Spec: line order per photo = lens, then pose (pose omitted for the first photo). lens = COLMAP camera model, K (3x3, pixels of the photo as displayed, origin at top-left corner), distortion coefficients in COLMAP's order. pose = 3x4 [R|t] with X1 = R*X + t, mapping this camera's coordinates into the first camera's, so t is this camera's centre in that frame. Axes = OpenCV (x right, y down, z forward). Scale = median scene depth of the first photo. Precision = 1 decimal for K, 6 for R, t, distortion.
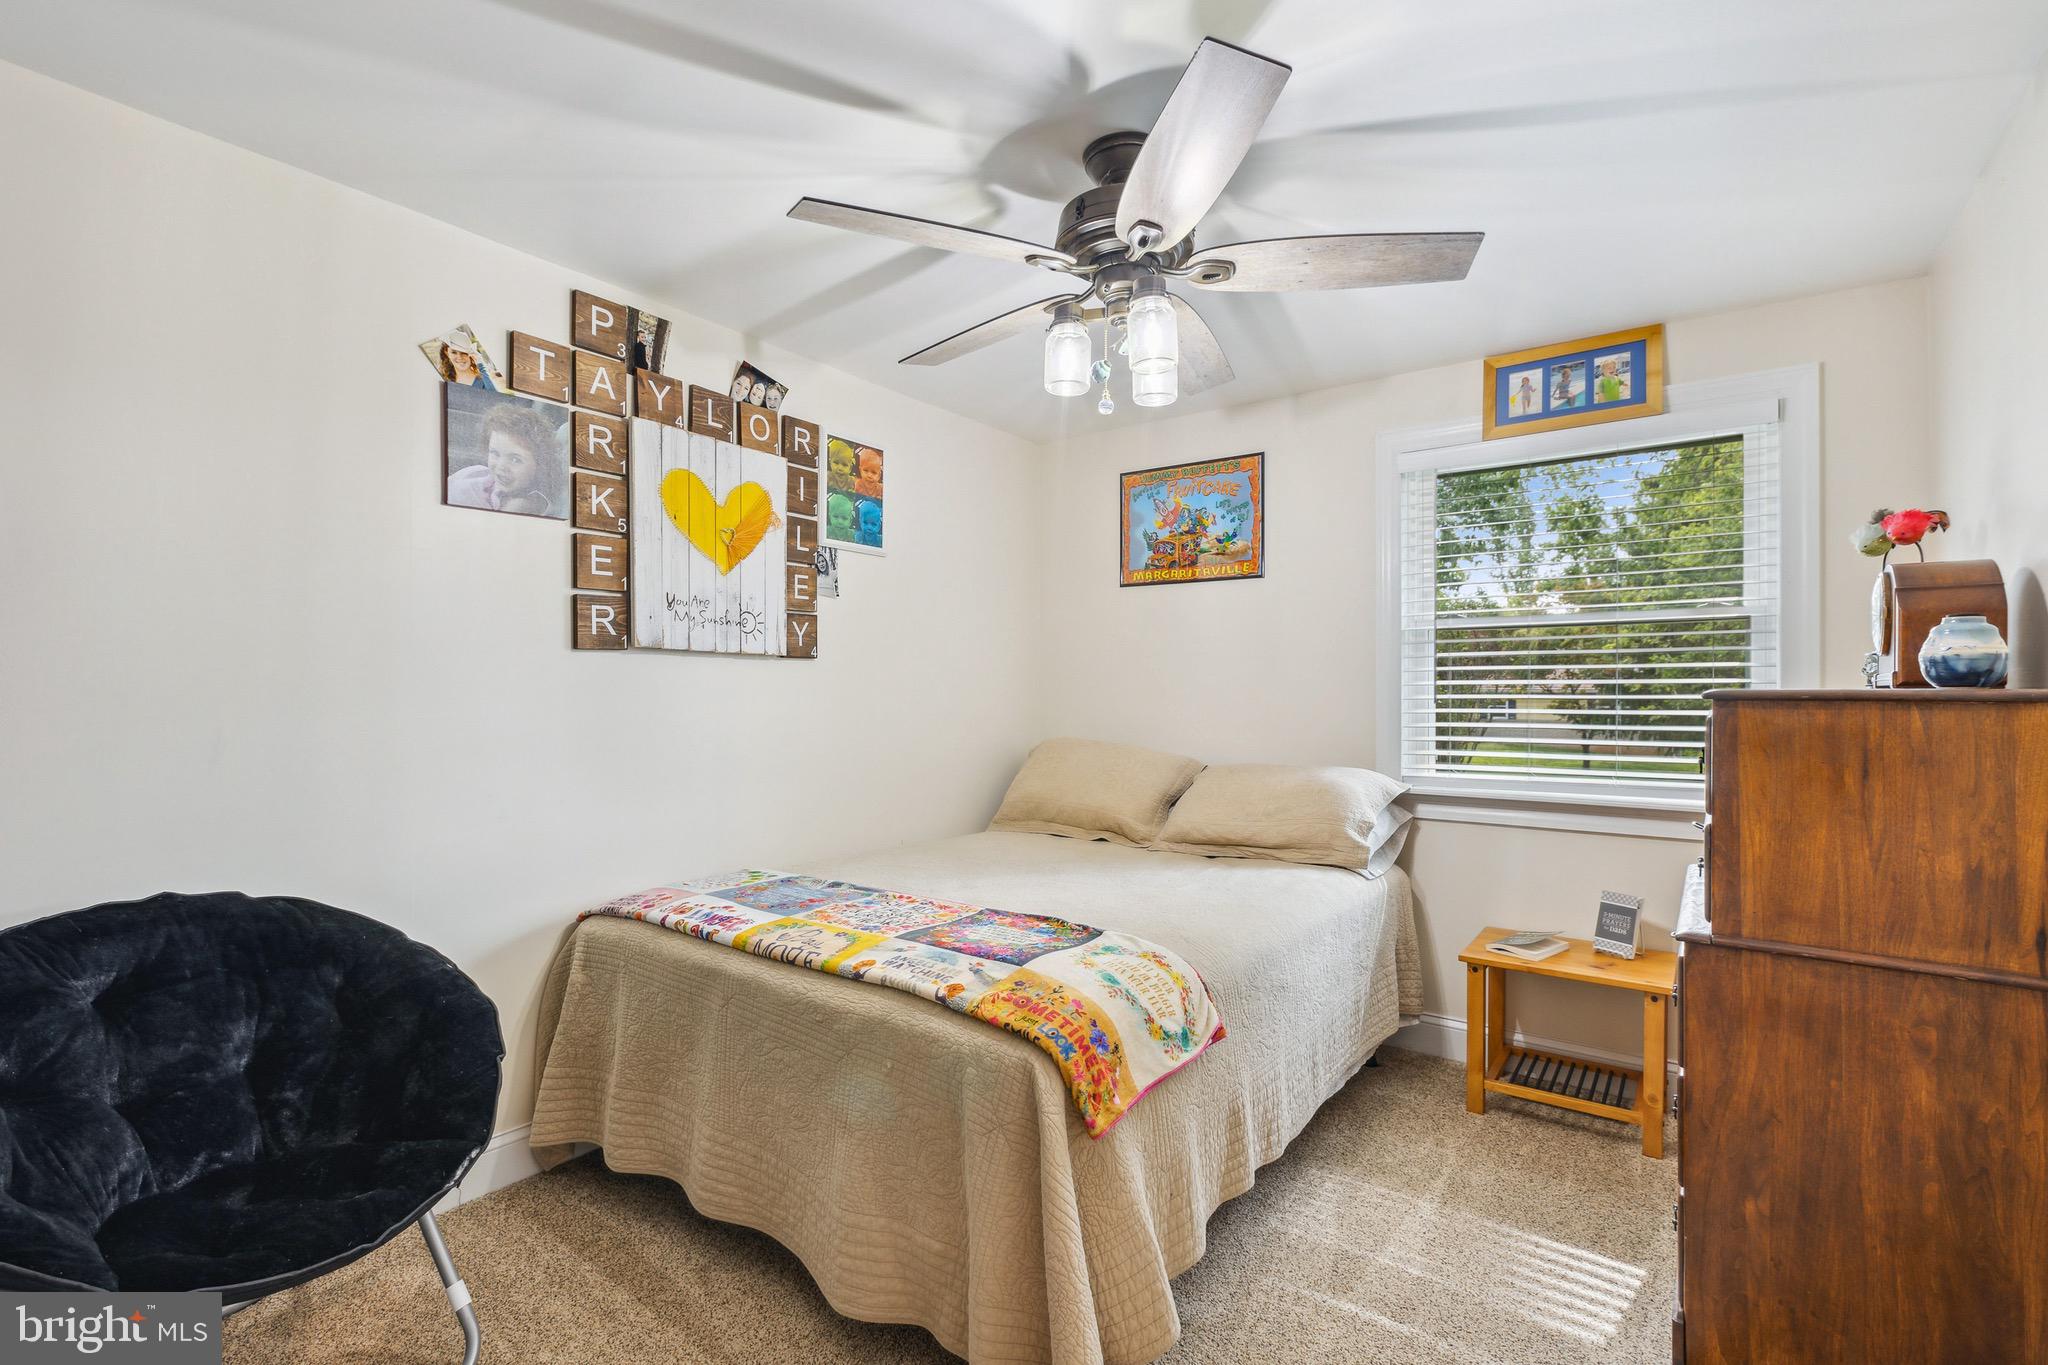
lens RADIAL K [[946.3, 0, 1018.6], [0, 946.3, 703.9], [0, 0, 1]] dist [0.001872, -0.000282]
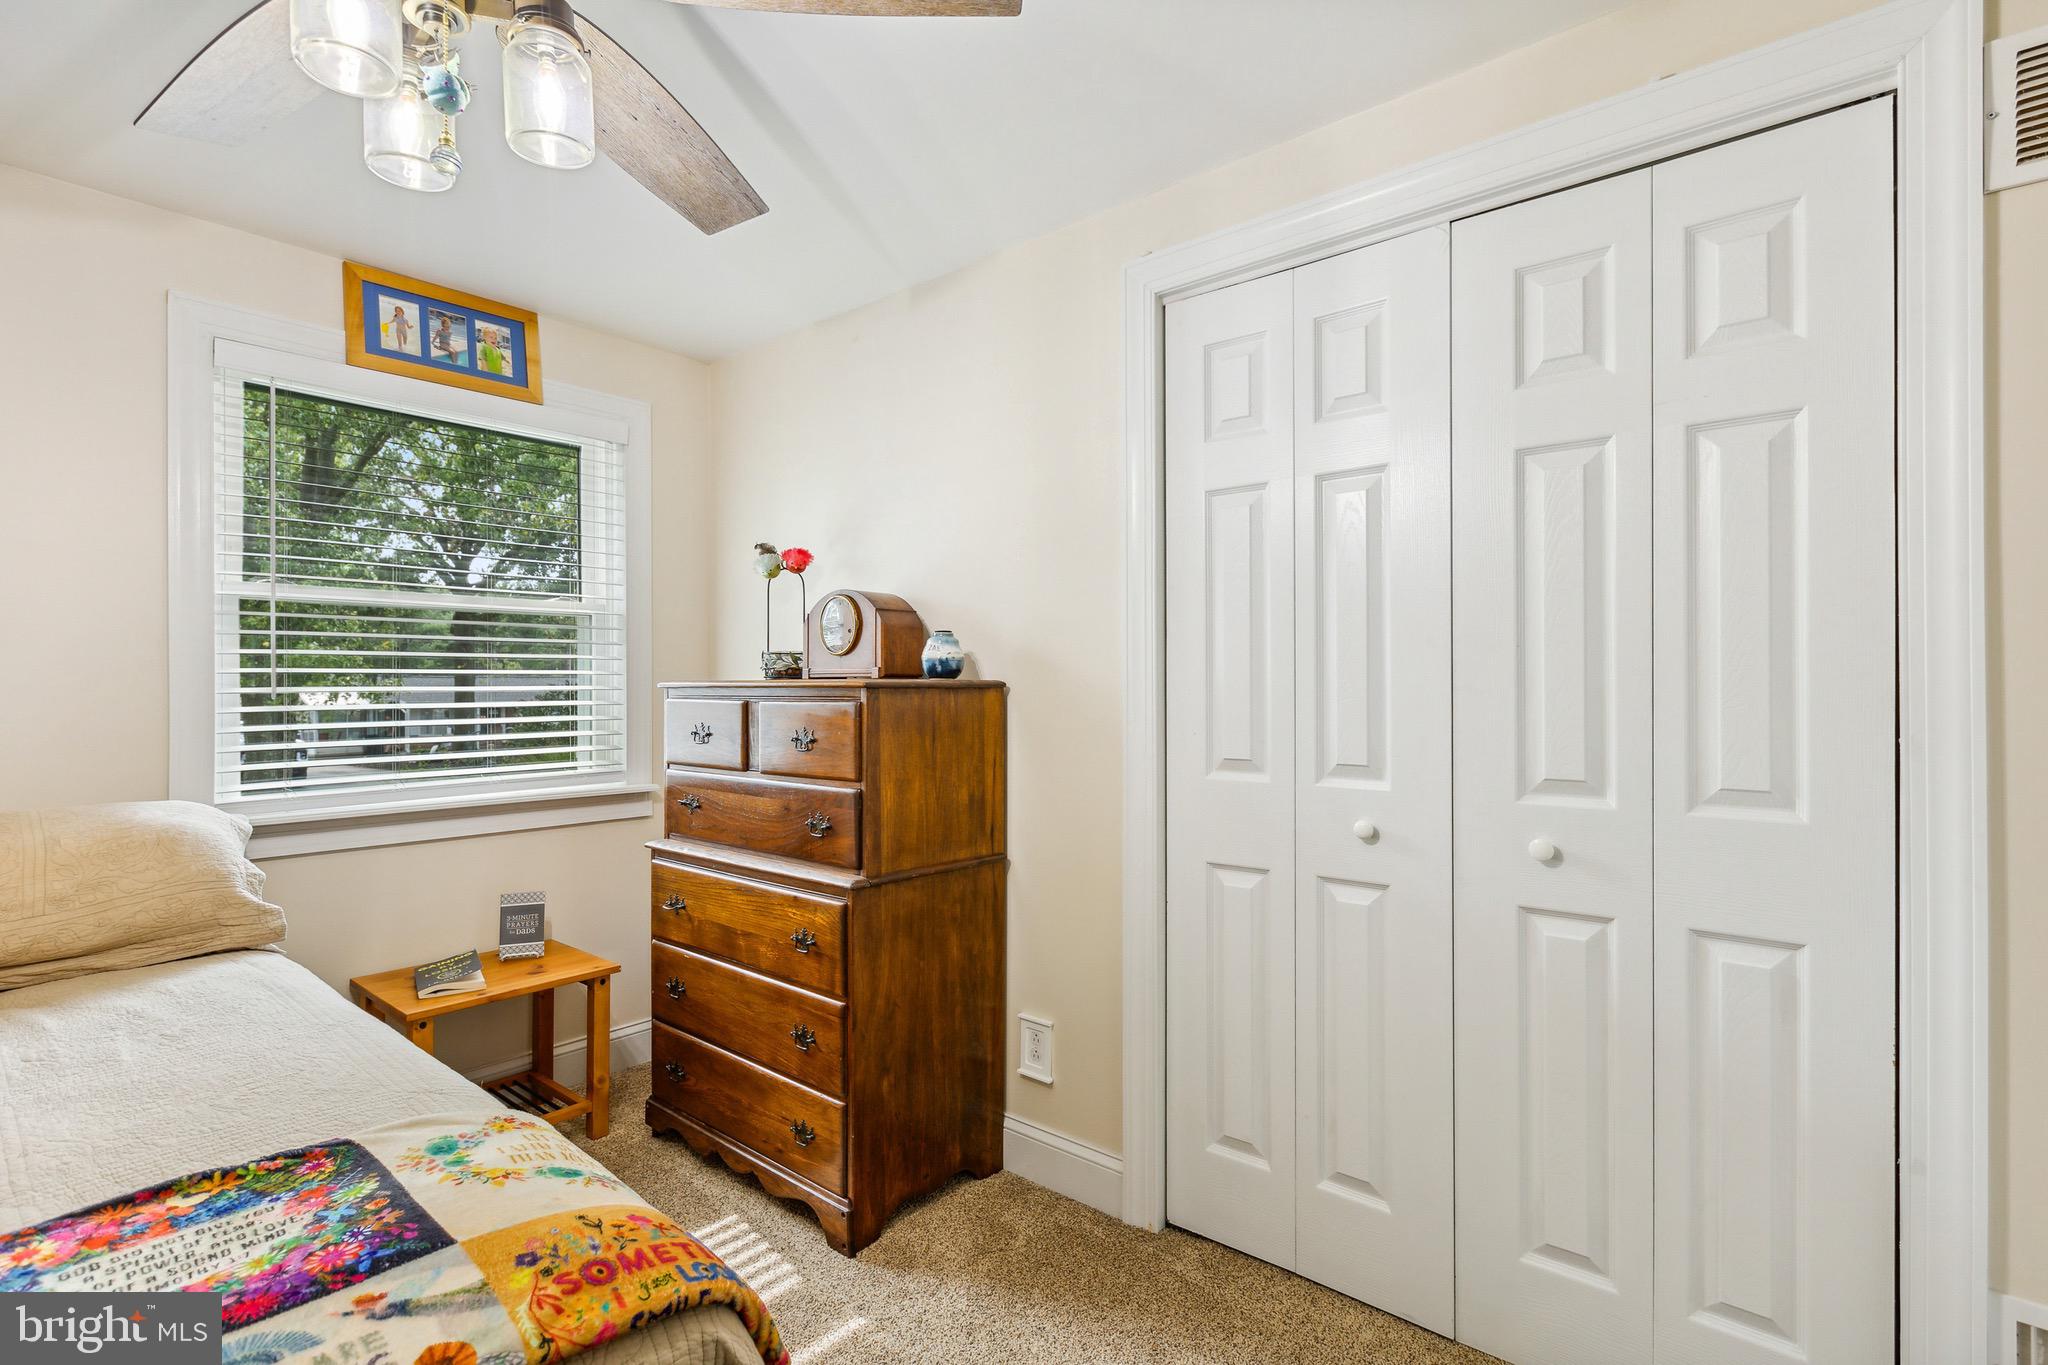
lens RADIAL K [[960.6, 0, 1020.9], [0, 960.6, 689.1], [0, 0, 1]] dist [0.001380, 0.000308]
pose [[0.064180, -0.006544, 0.997917, -0.329765], [0.014046, 0.999885, 0.005654, -0.004580], [-0.997840, 0.013654, 0.064264, 0.471383]]
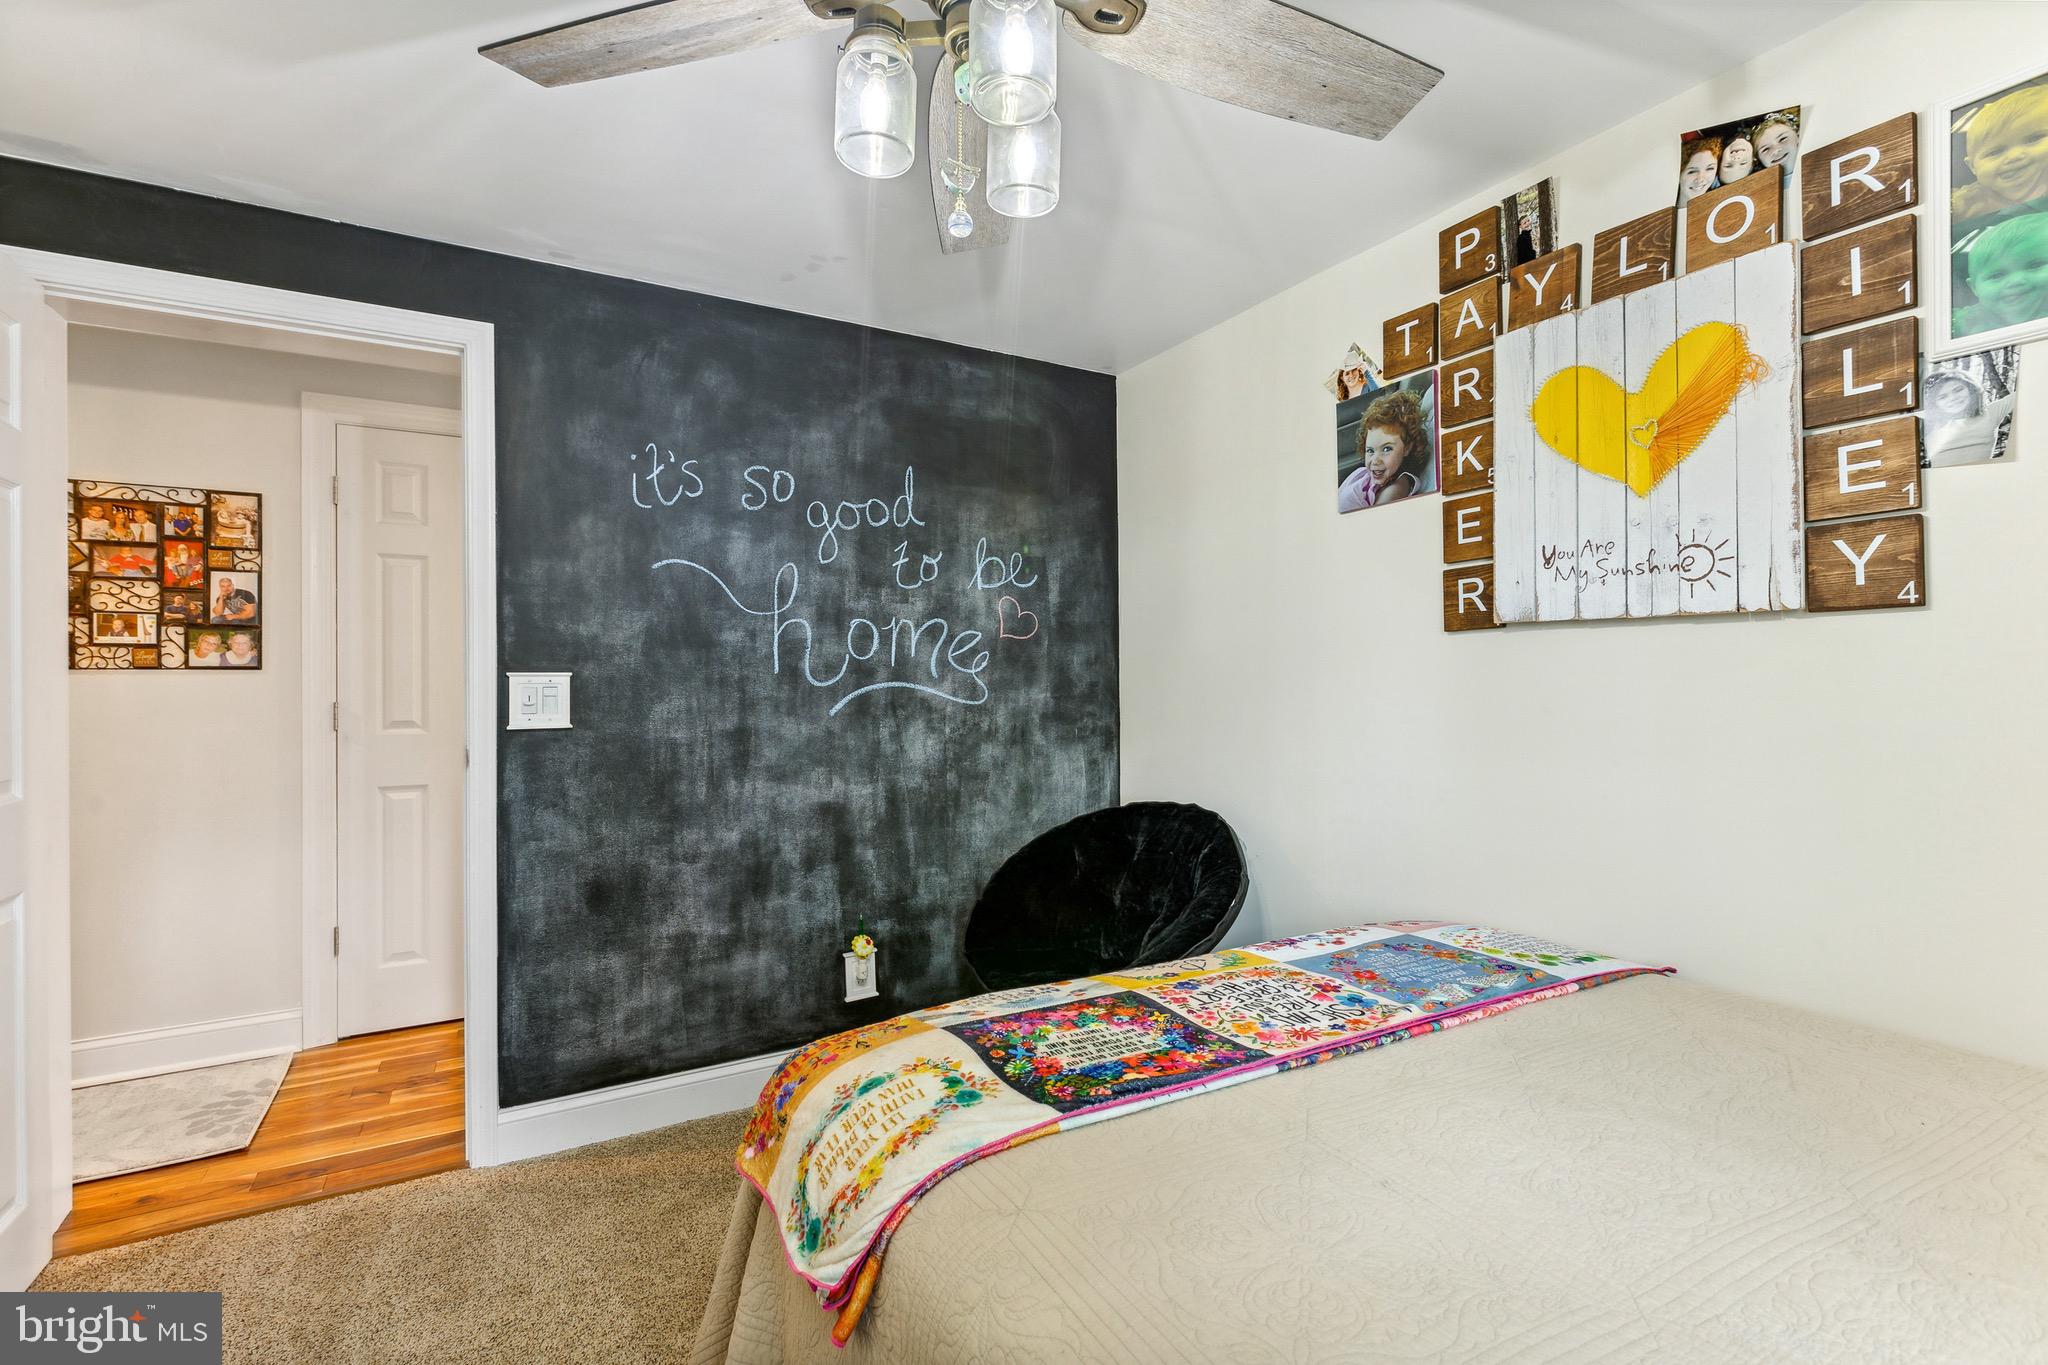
lens RADIAL K [[913.7, 0, 1029.3], [0, 913.7, 690.0], [0, 0, 1]] dist [-0.000789, -0.000487]
pose [[-0.391125, 0.003636, -0.920330, 0.467799], [-0.009872, 0.999918, 0.008146, -0.006238], [0.920285, 0.012271, -0.391057, 0.951258]]
